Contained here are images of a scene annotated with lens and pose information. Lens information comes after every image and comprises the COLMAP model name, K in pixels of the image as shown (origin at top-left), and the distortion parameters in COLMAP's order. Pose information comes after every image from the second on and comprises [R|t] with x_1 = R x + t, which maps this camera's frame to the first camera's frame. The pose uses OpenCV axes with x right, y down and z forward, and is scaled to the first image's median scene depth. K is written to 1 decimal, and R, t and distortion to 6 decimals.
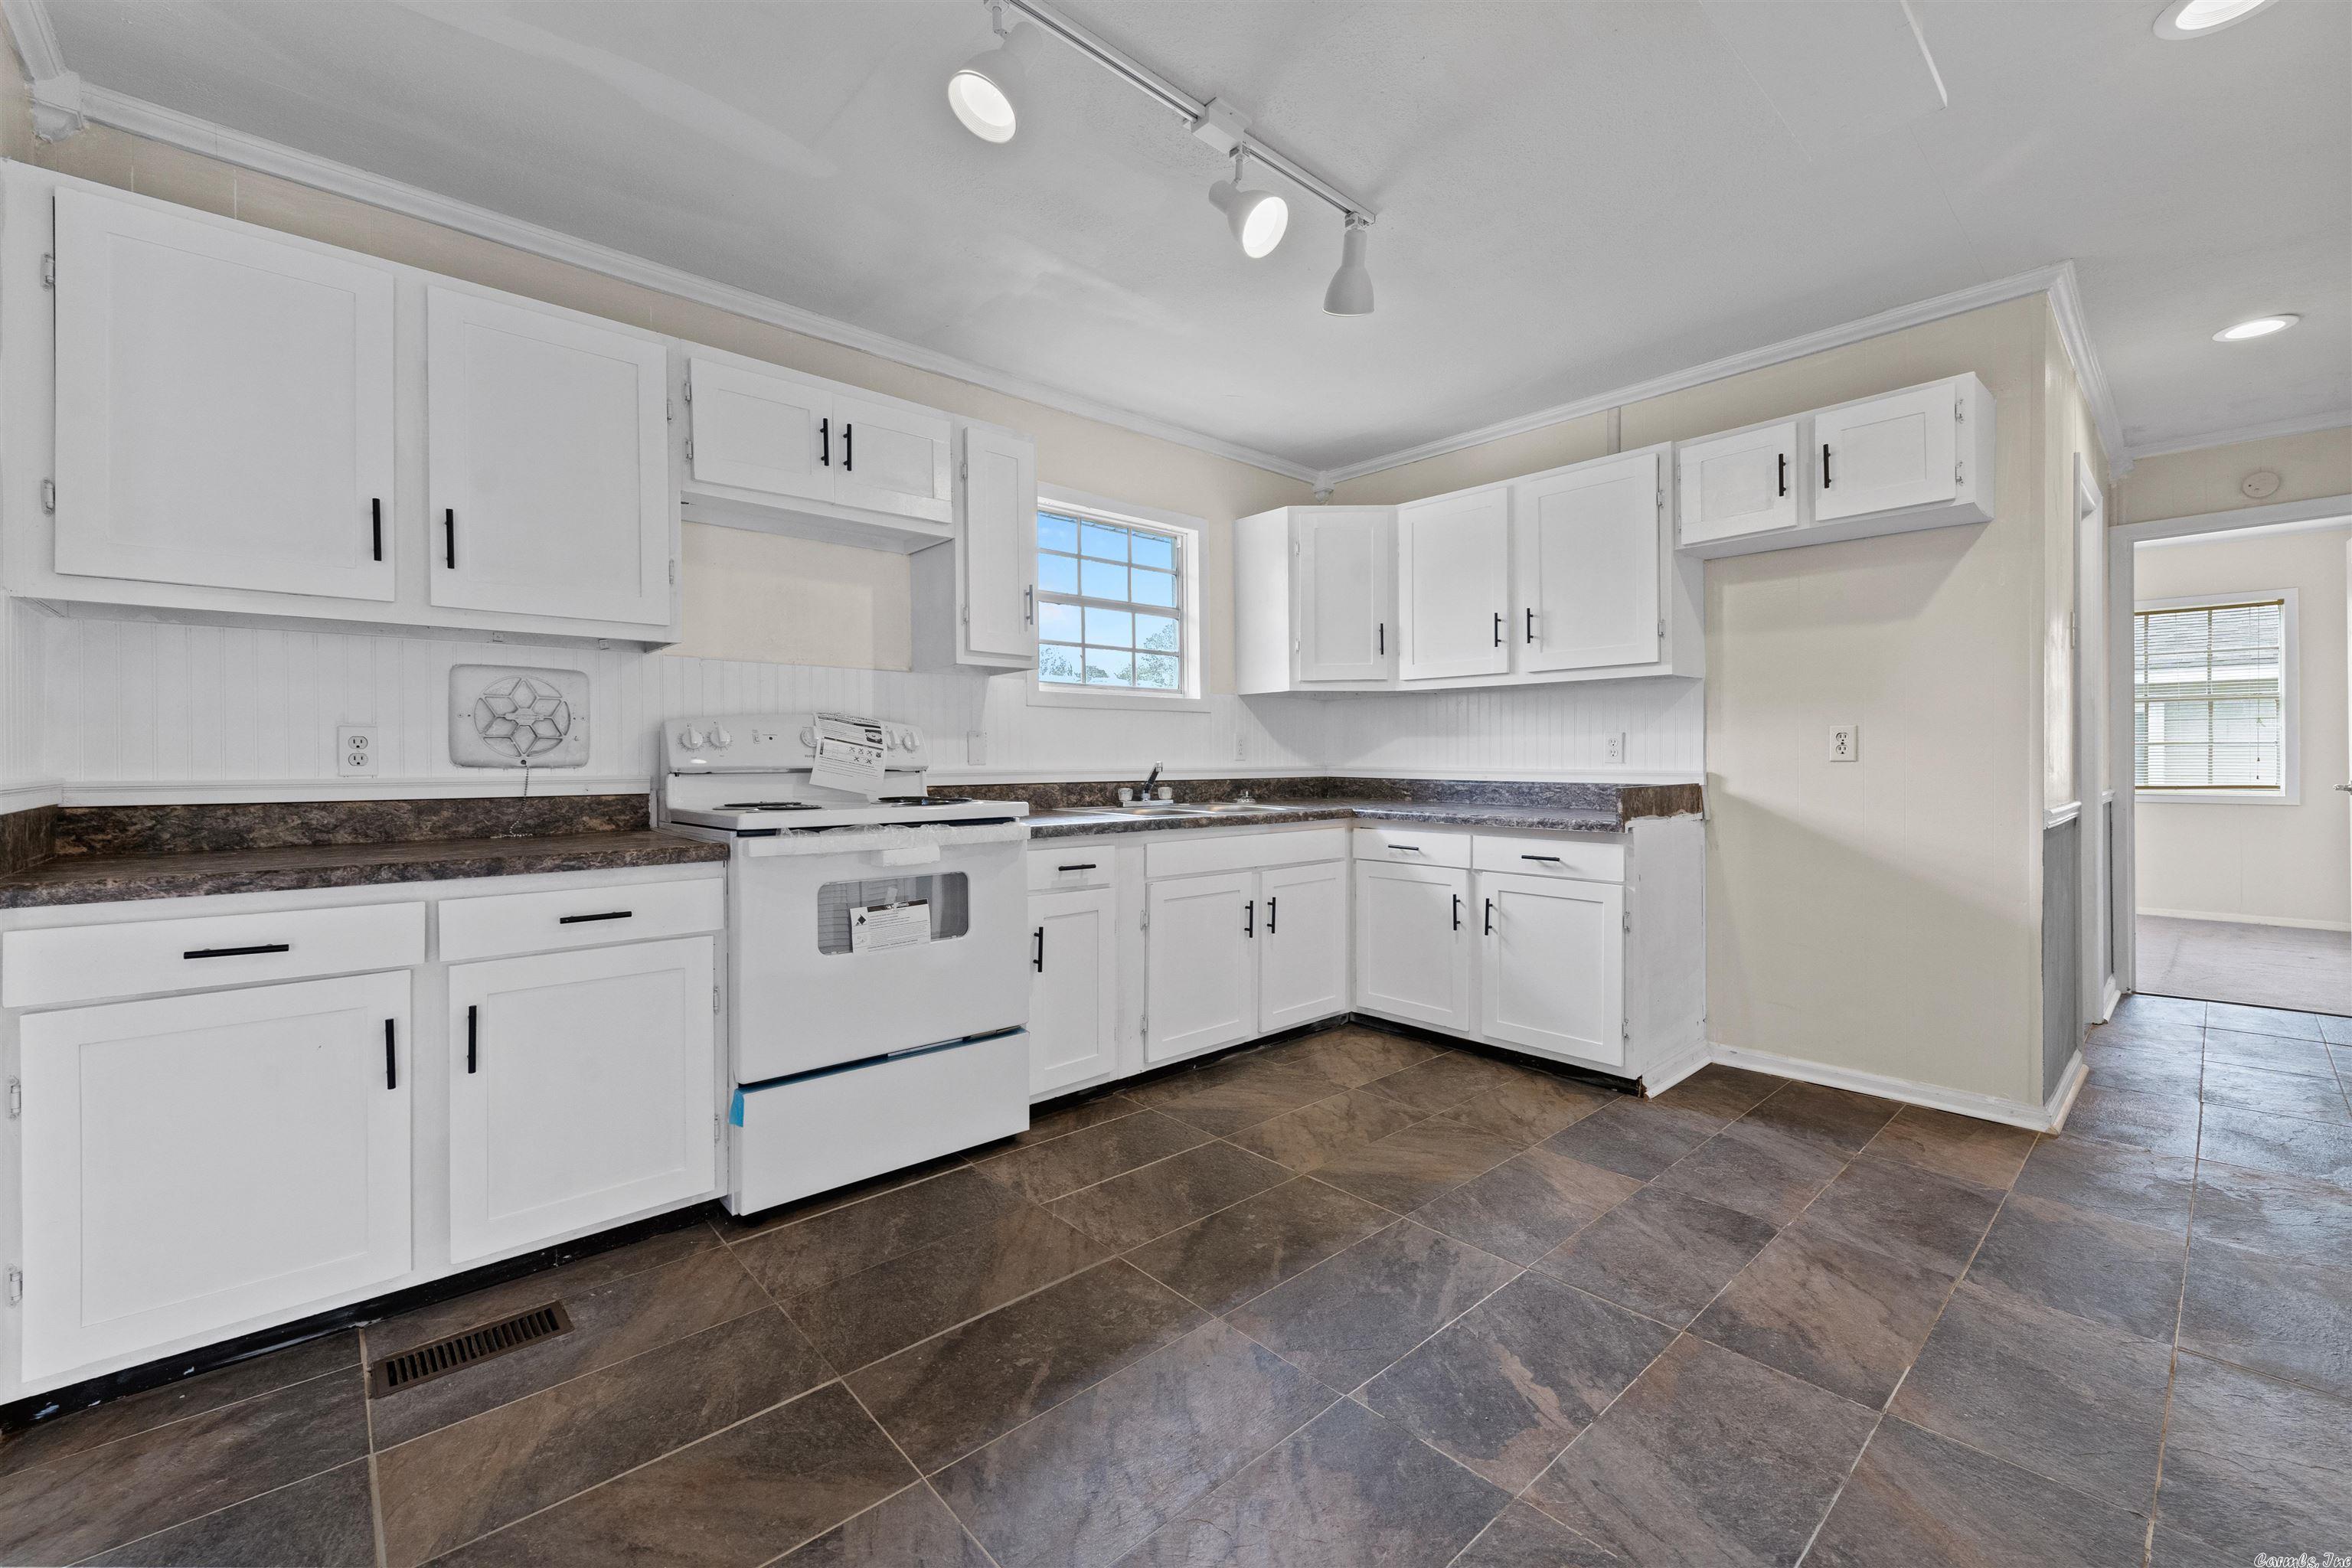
lens RADIAL K [[961.3, 0, 1156.5], [0, 961.3, 760.9], [0, 0, 1]] dist [0.008687, -0.003073]
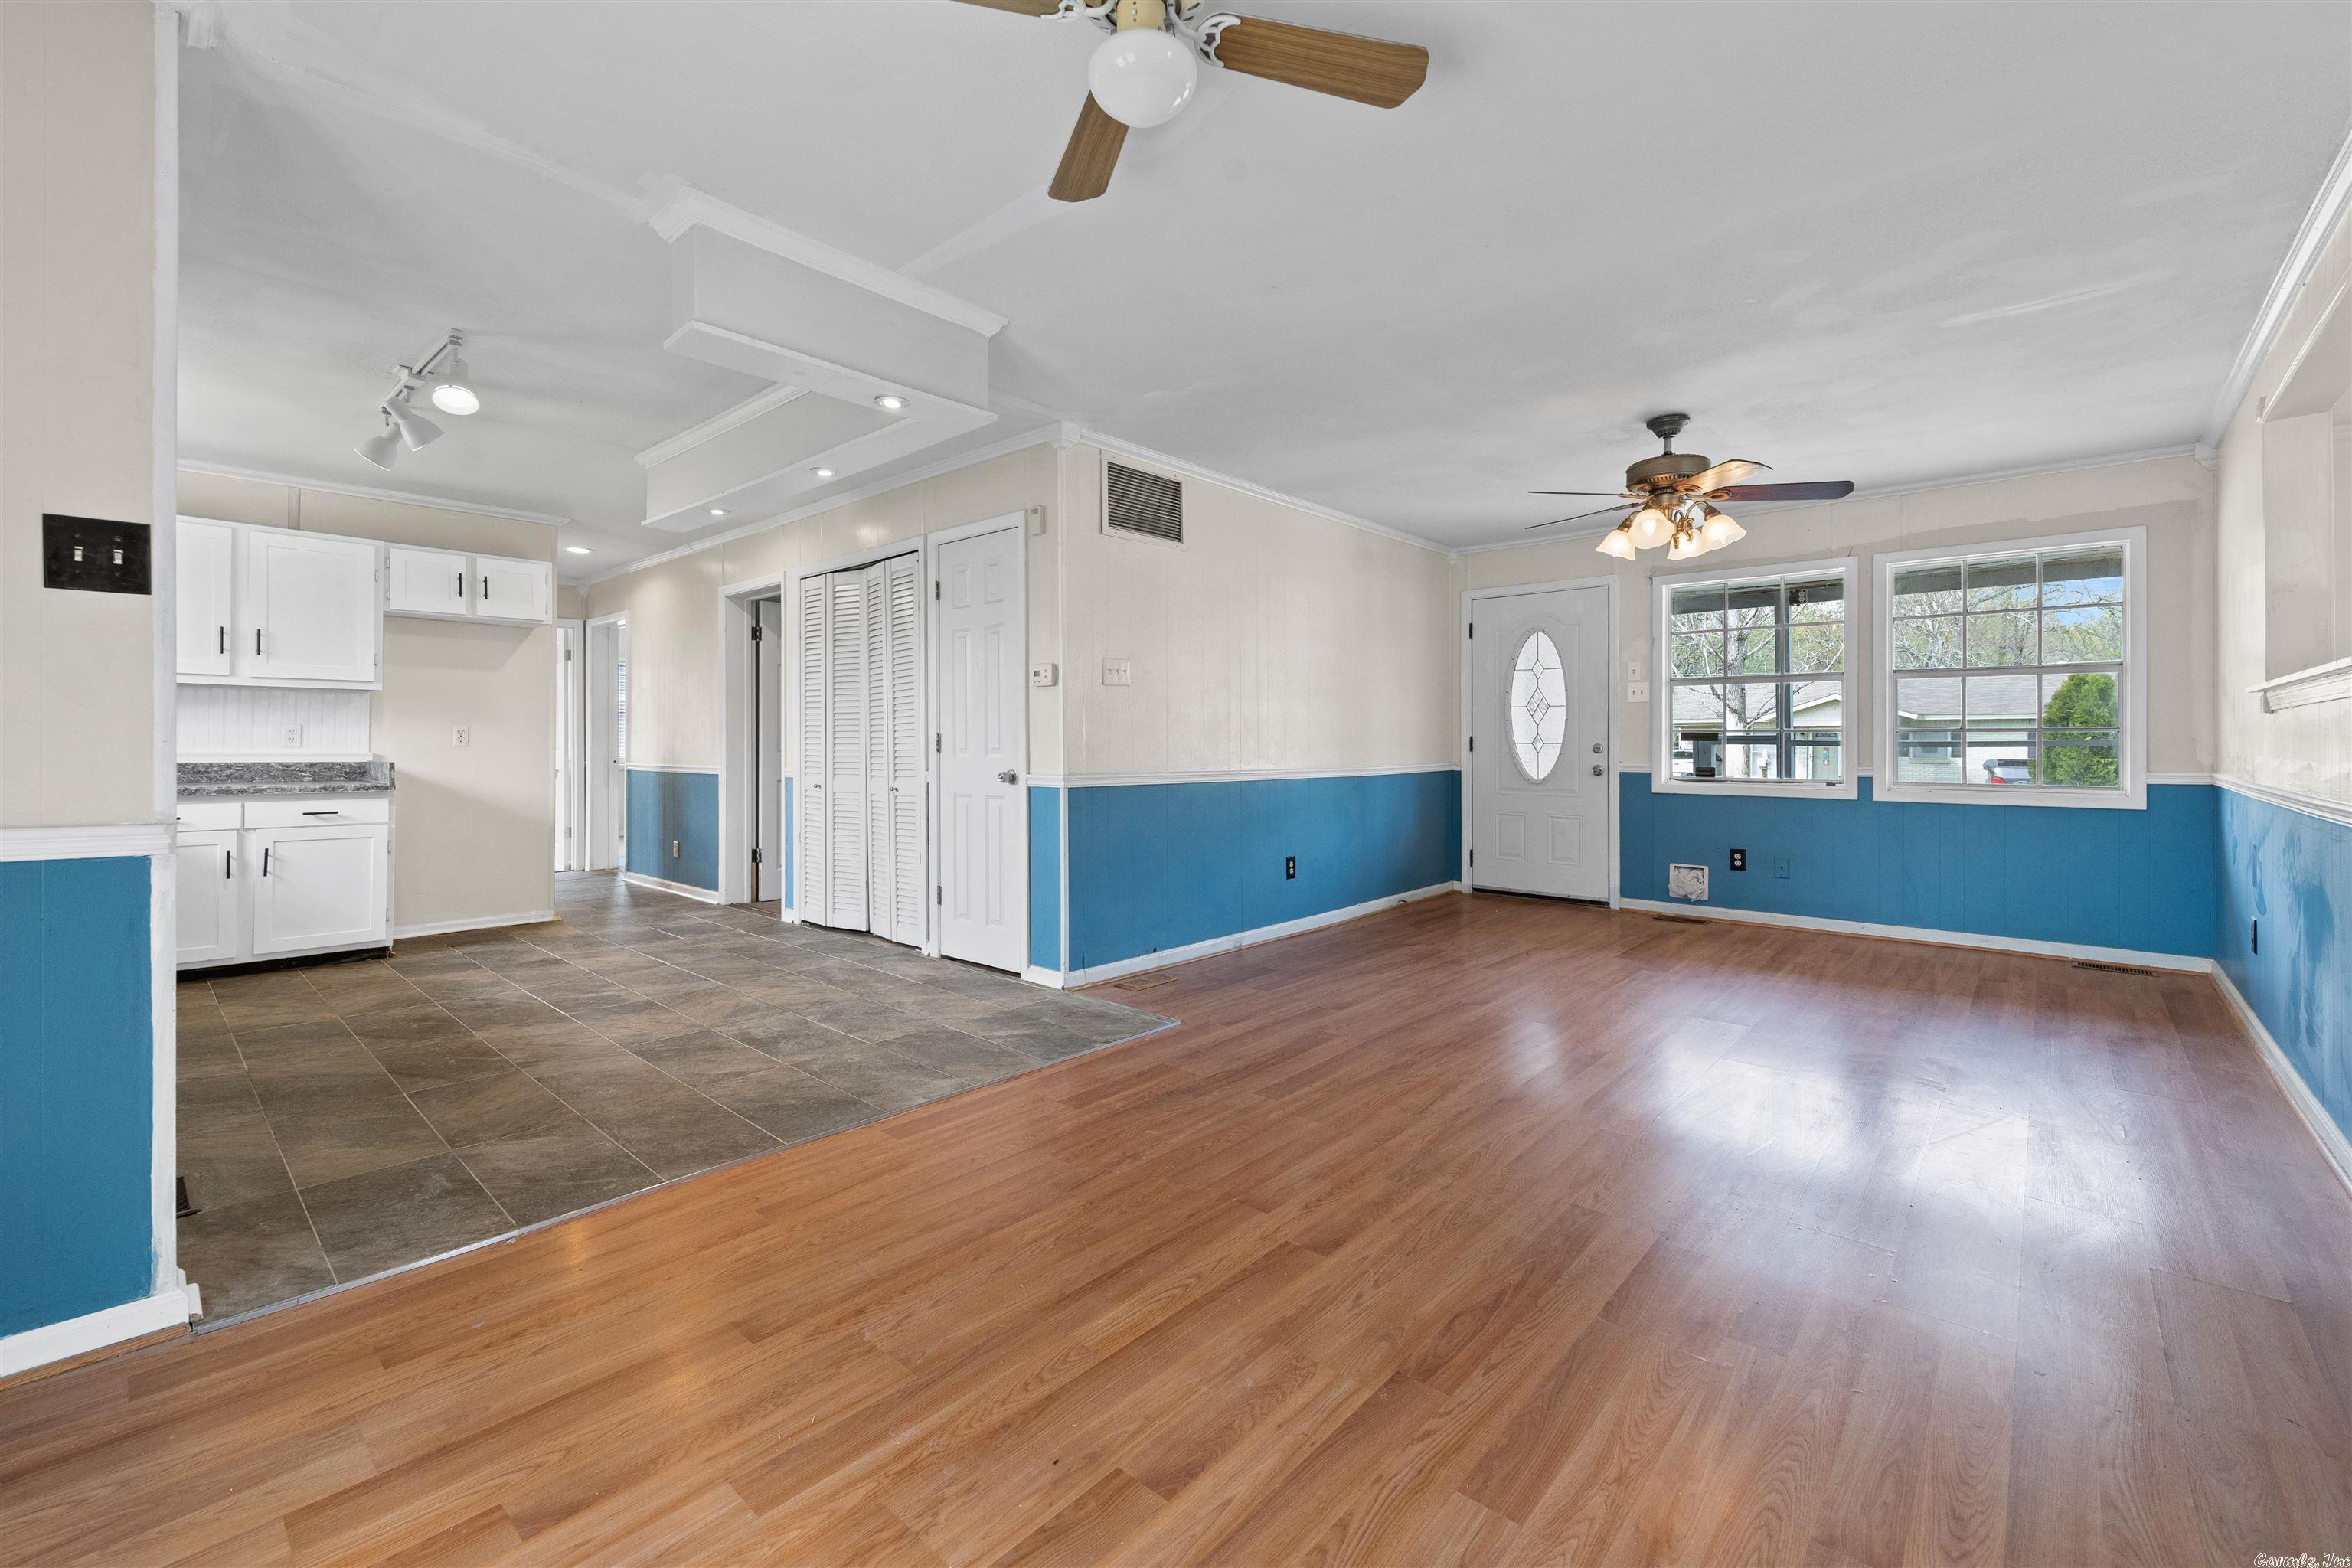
lens RADIAL K [[961.3, 0, 1168.1], [0, 961.3, 742.8], [0, 0, 1]] dist [0.008687, -0.003073]
pose [[-0.107619, 0.007946, 0.994160, -1.475704], [0.000370, 0.999968, -0.007952, 0.010569], [-0.994192, -0.000488, -0.107619, -0.128249]]
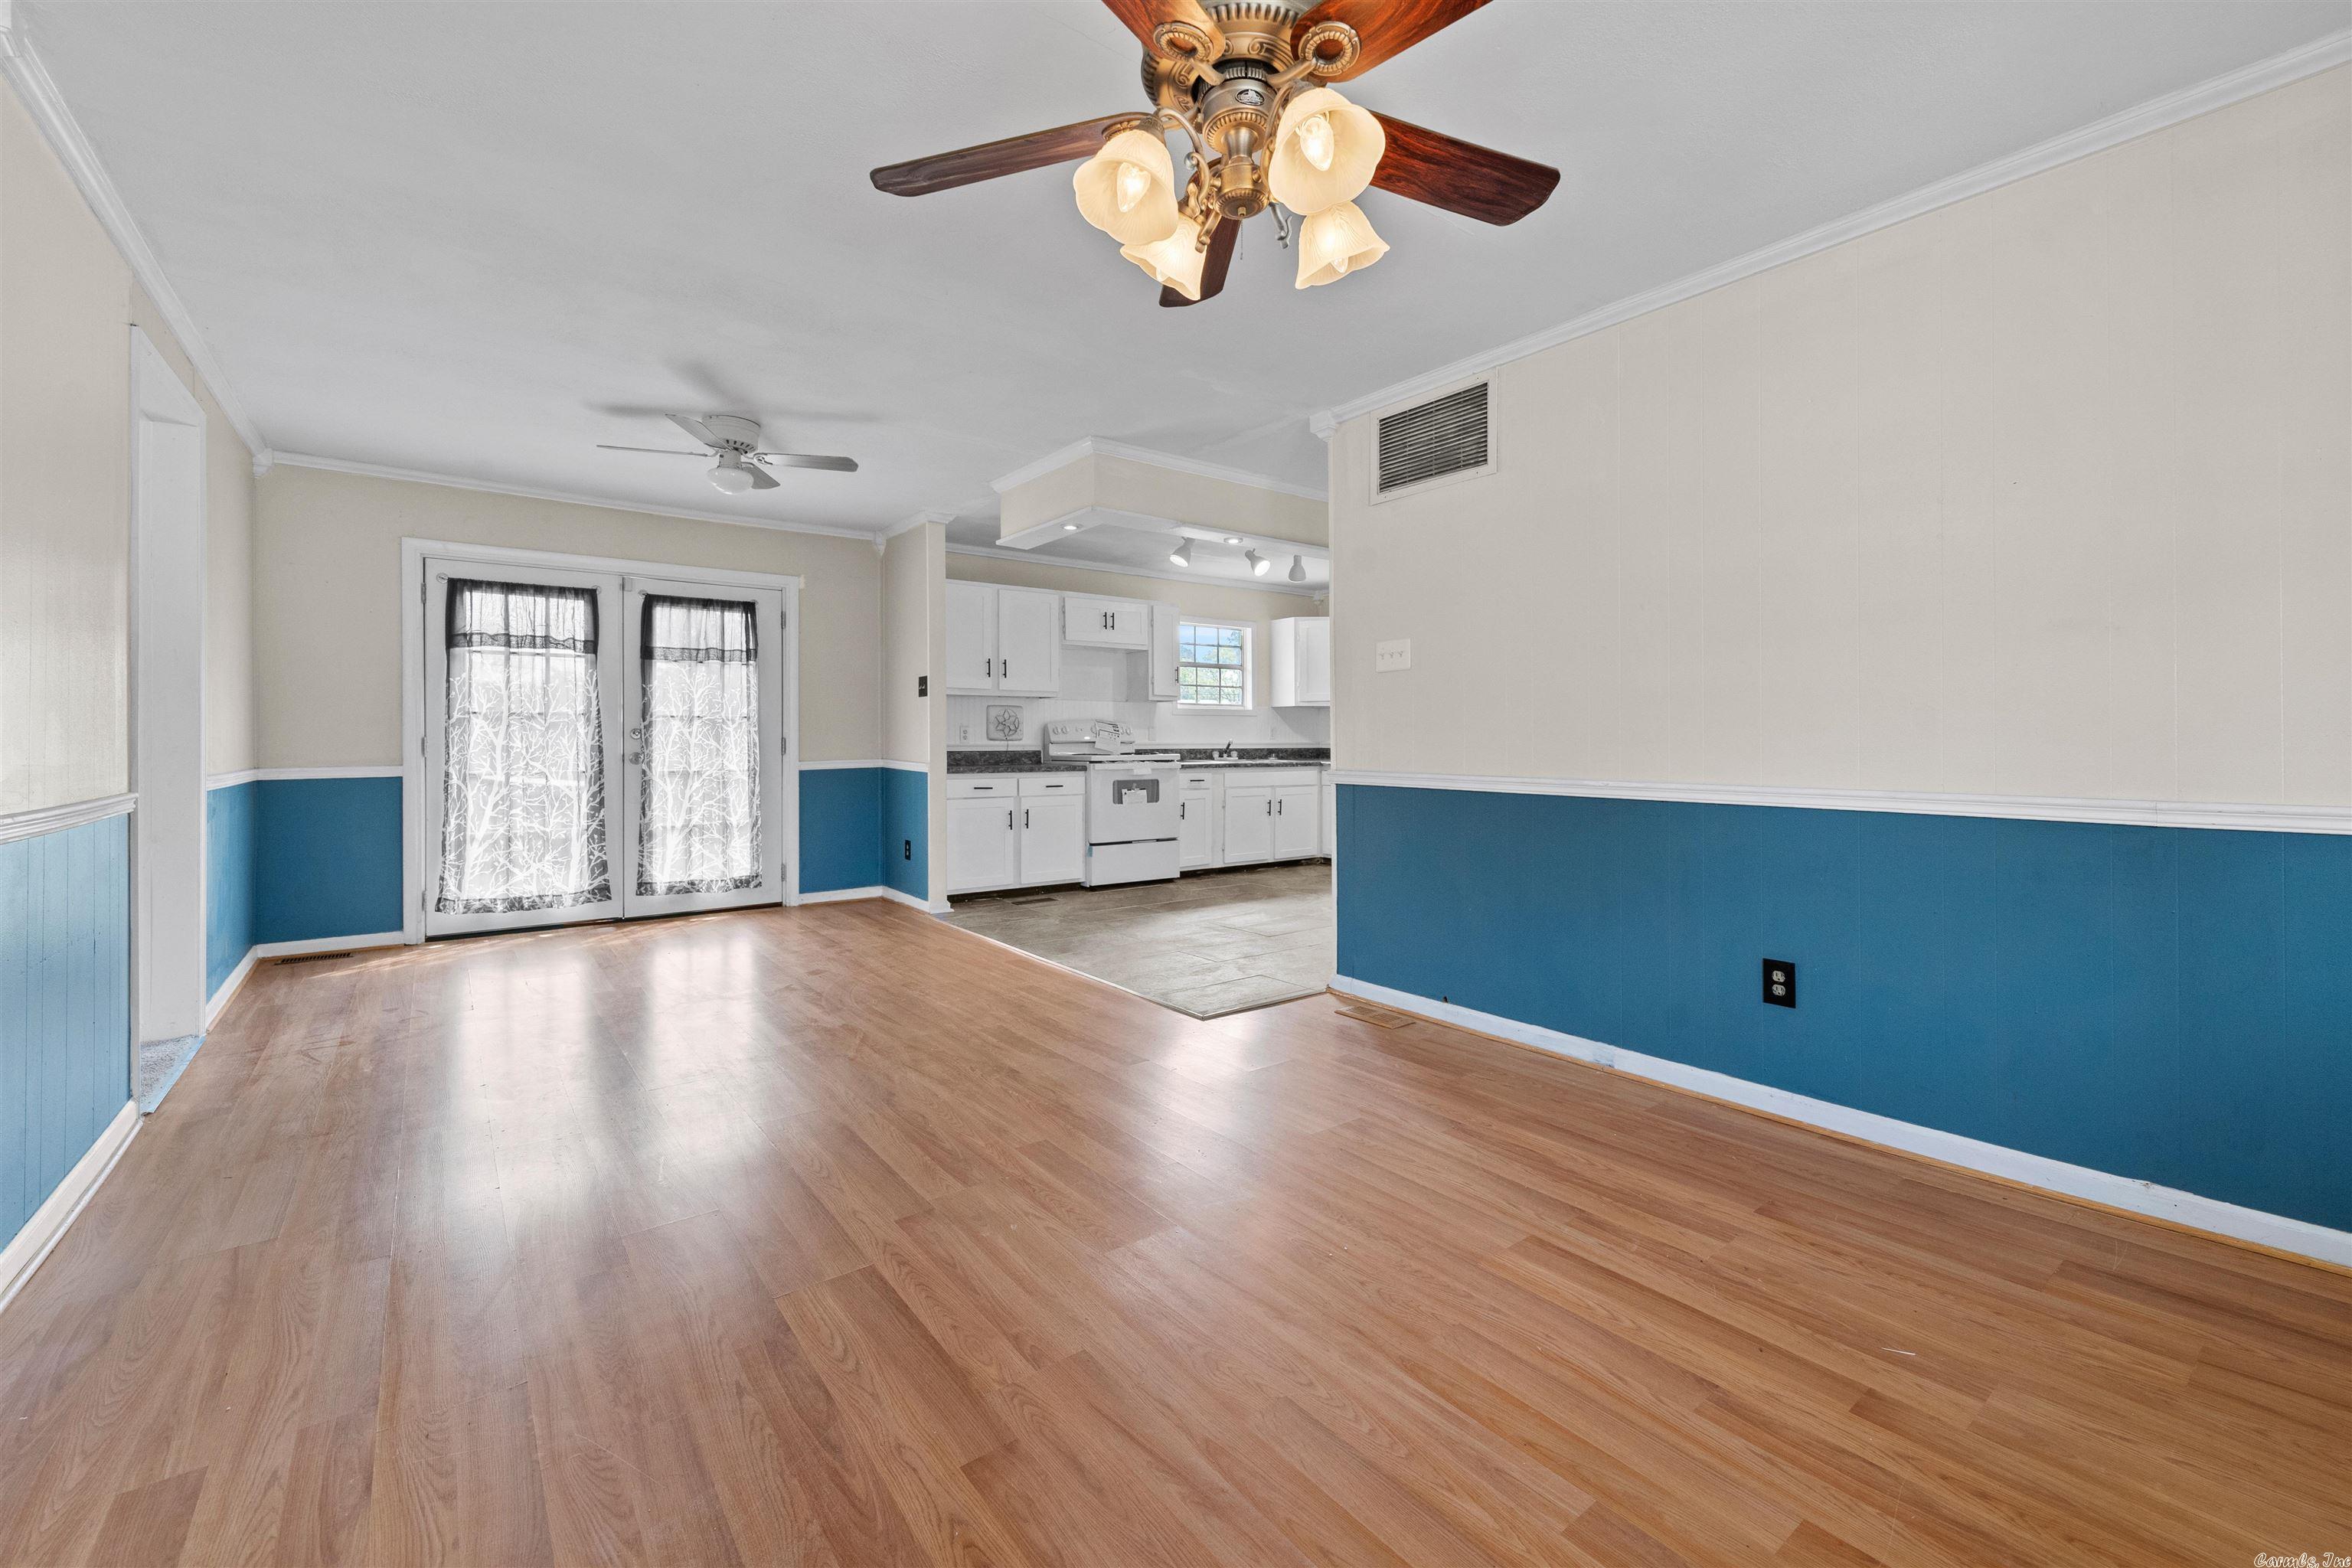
lens RADIAL K [[961.3, 0, 1172.6], [0, 961.3, 736.8], [0, 0, 1]] dist [0.008687, -0.003073]
pose [[0.997387, 0.004110, -0.072122, 0.041993], [-0.004339, 0.999986, -0.003016, 0.002830], [0.072108, 0.003321, 0.997391, -1.771171]]
